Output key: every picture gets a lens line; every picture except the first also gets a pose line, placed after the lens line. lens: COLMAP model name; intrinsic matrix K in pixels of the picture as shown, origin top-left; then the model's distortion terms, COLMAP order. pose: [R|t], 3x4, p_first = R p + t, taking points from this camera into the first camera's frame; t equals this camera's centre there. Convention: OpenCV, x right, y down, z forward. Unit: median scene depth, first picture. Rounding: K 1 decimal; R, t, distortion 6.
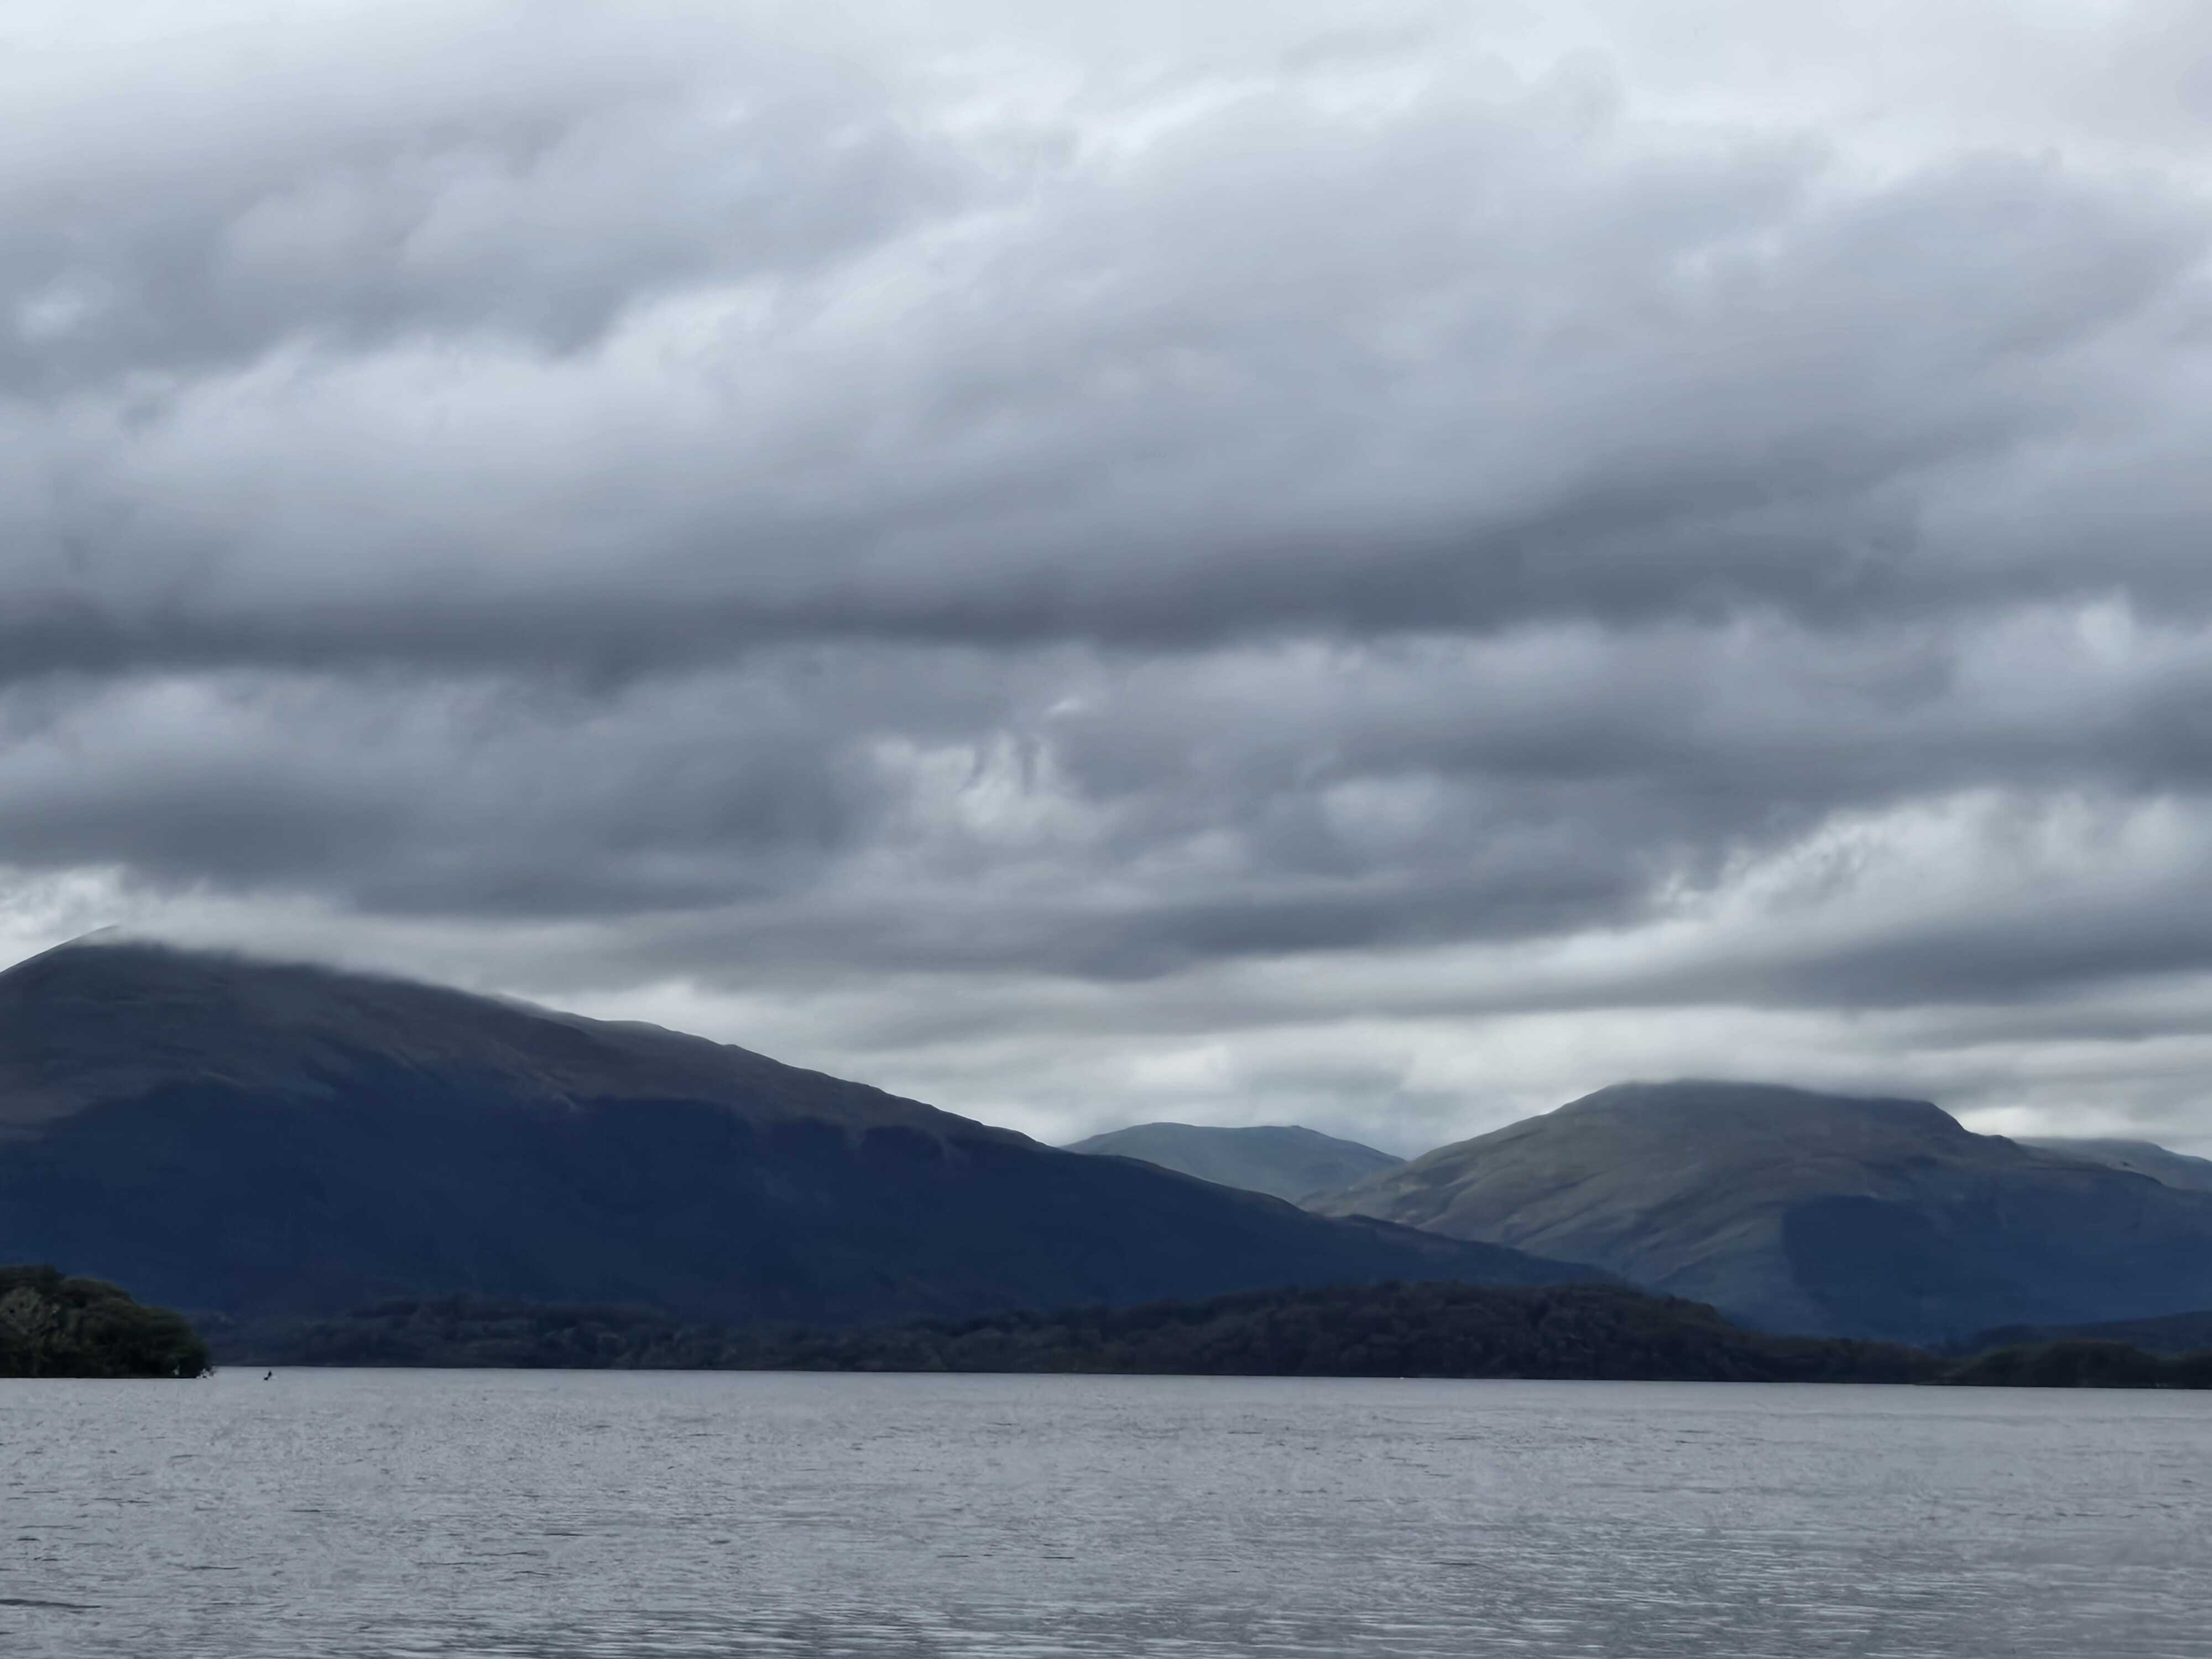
lens RADIAL K [[2229.5, 0, 1100.4], [0, 2229.5, 836.8], [0, 0, 1]] dist [0.019764, 0.005199]
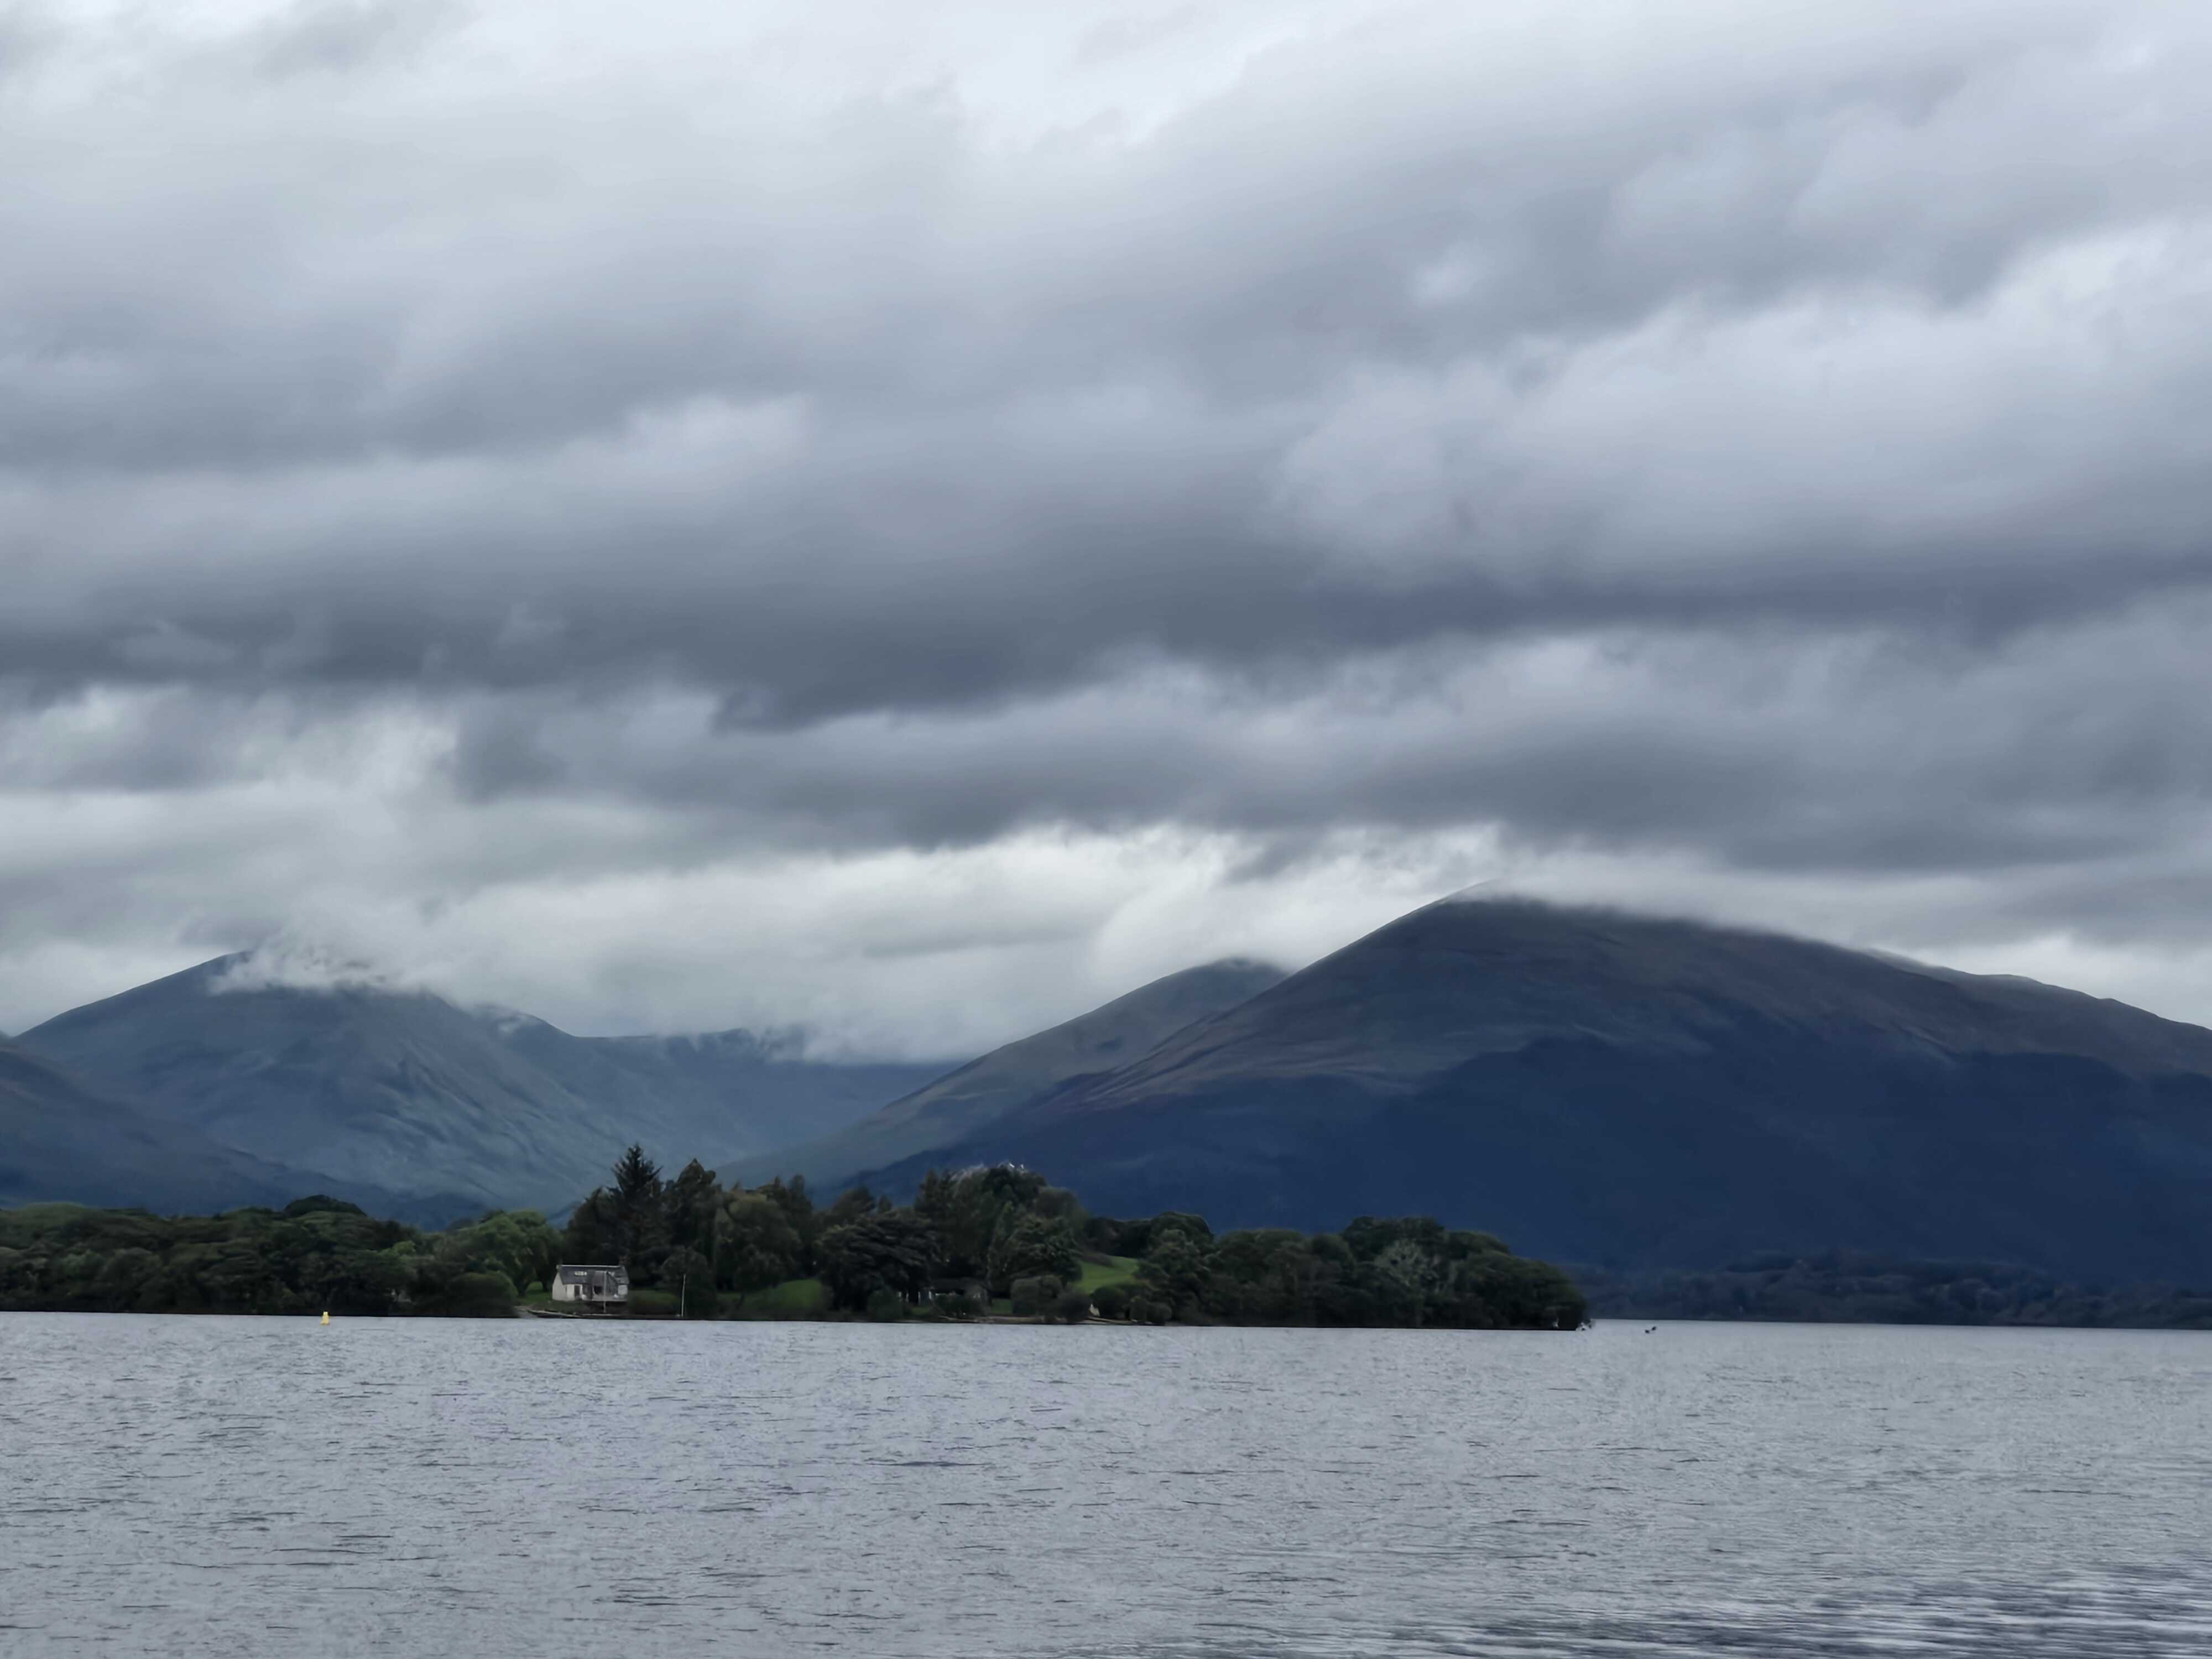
lens RADIAL K [[2229.5, 0, 1113.5], [0, 2229.5, 828.0], [0, 0, 1]] dist [0.019764, 0.005199]
pose [[0.998026, -0.009976, -0.062010, -0.547932], [0.009394, 0.999909, -0.009674, 0.023121], [0.062101, 0.009072, 0.998029, -0.019202]]
